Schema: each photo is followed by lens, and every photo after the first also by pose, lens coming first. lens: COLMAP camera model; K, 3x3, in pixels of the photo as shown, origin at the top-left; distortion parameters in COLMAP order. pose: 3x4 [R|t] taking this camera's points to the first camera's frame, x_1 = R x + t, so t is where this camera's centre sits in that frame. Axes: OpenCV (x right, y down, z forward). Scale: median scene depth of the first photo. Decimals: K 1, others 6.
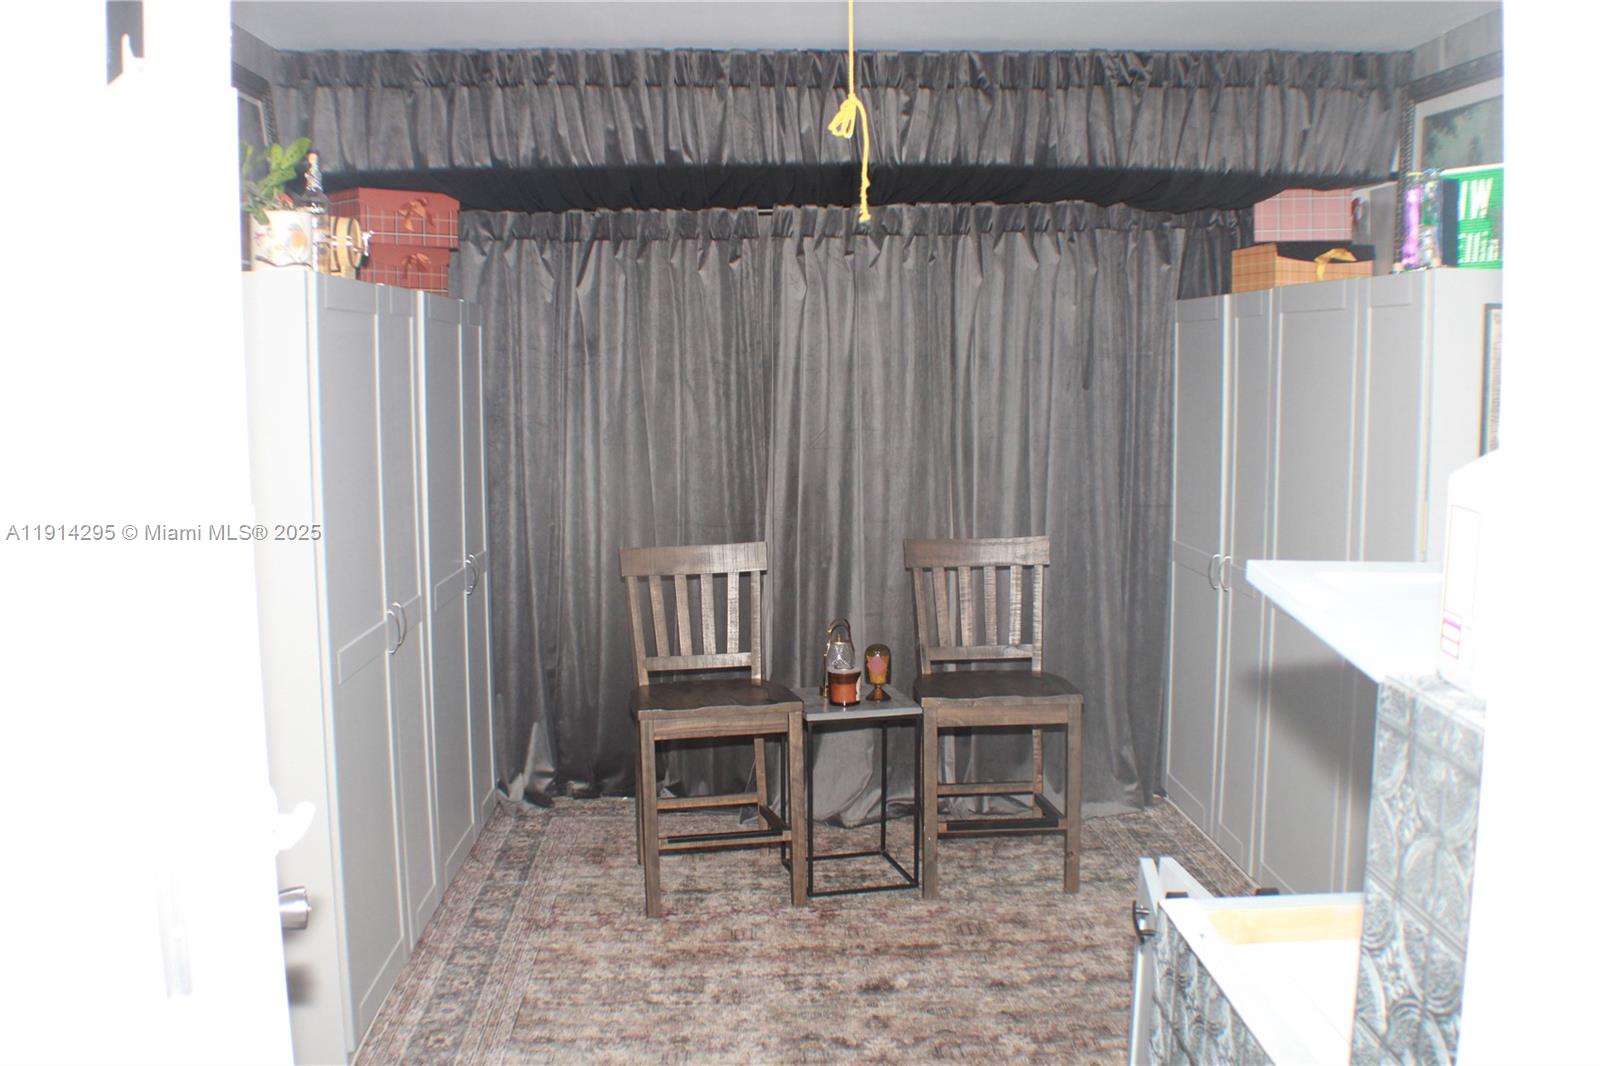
lens RADIAL K [[1497.5, 0, 796.9], [0, 1497.5, 531.8], [0, 0, 1]] dist [-0.158618, 0.000000]
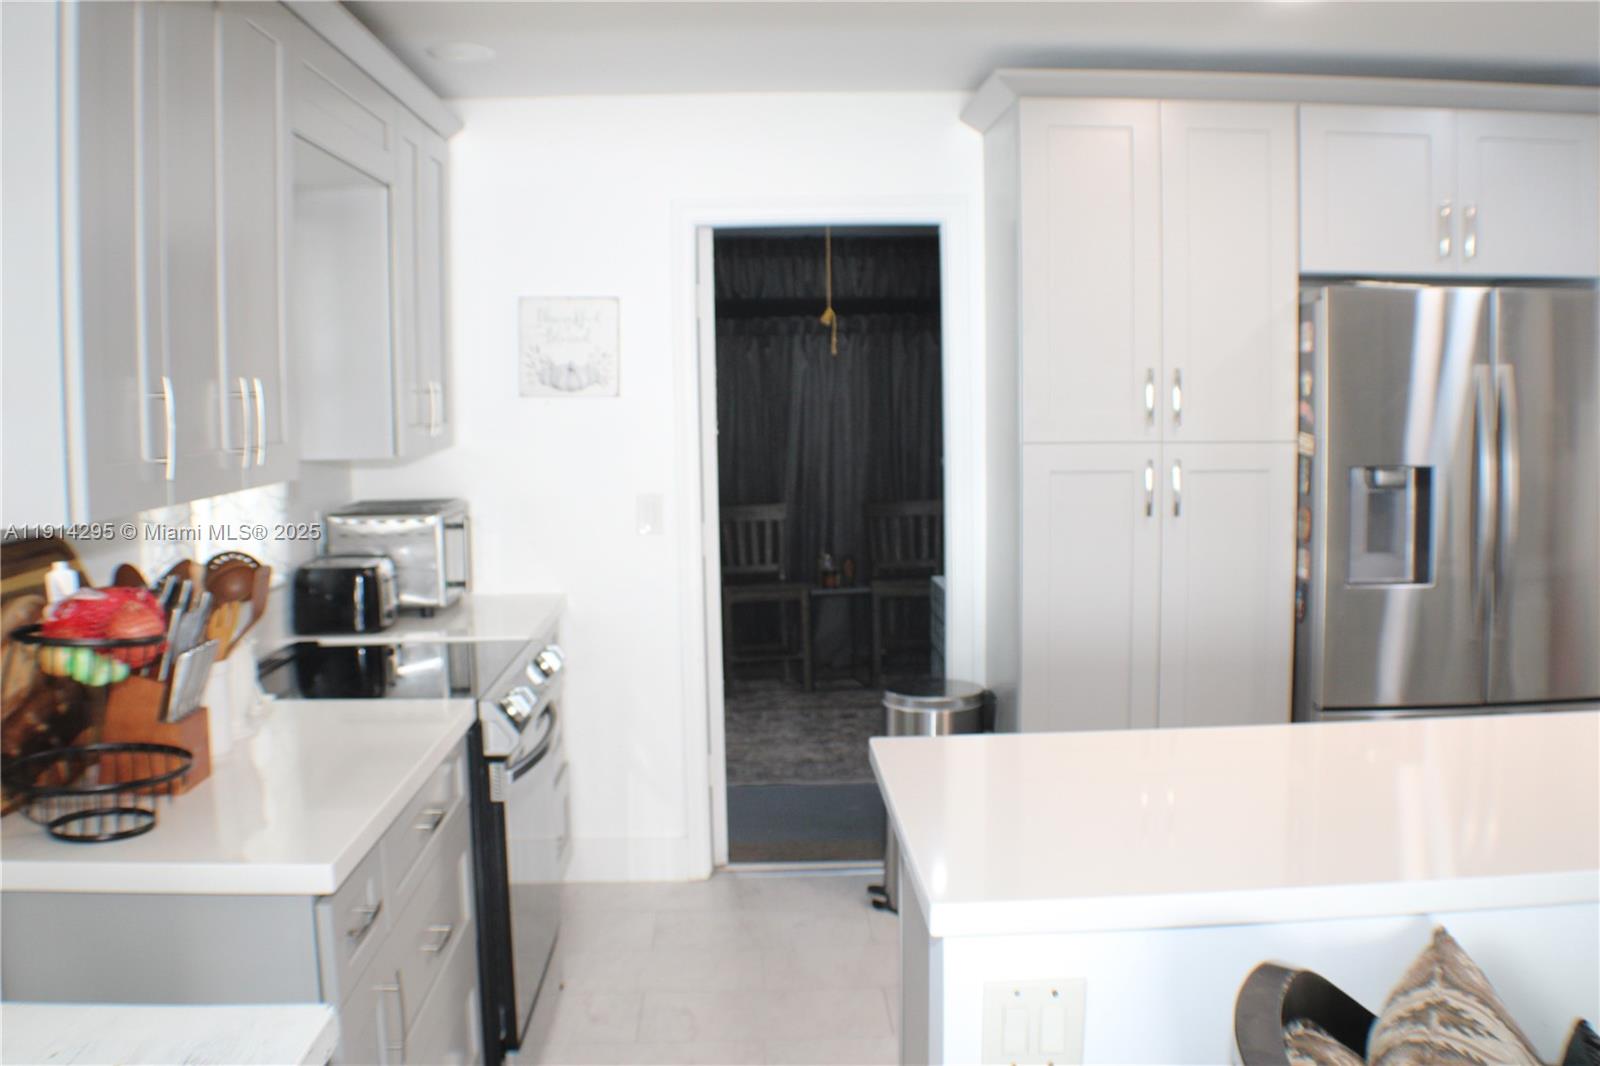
lens RADIAL K [[1497.5, 0, 795.0], [0, 1497.5, 514.8], [0, 0, 1]] dist [-0.158618, 0.000000]
pose [[0.999949, -0.007117, 0.007134, -0.023666], [0.007452, 0.998813, -0.048132, 0.108587], [-0.006783, 0.048183, 0.998816, -0.815873]]
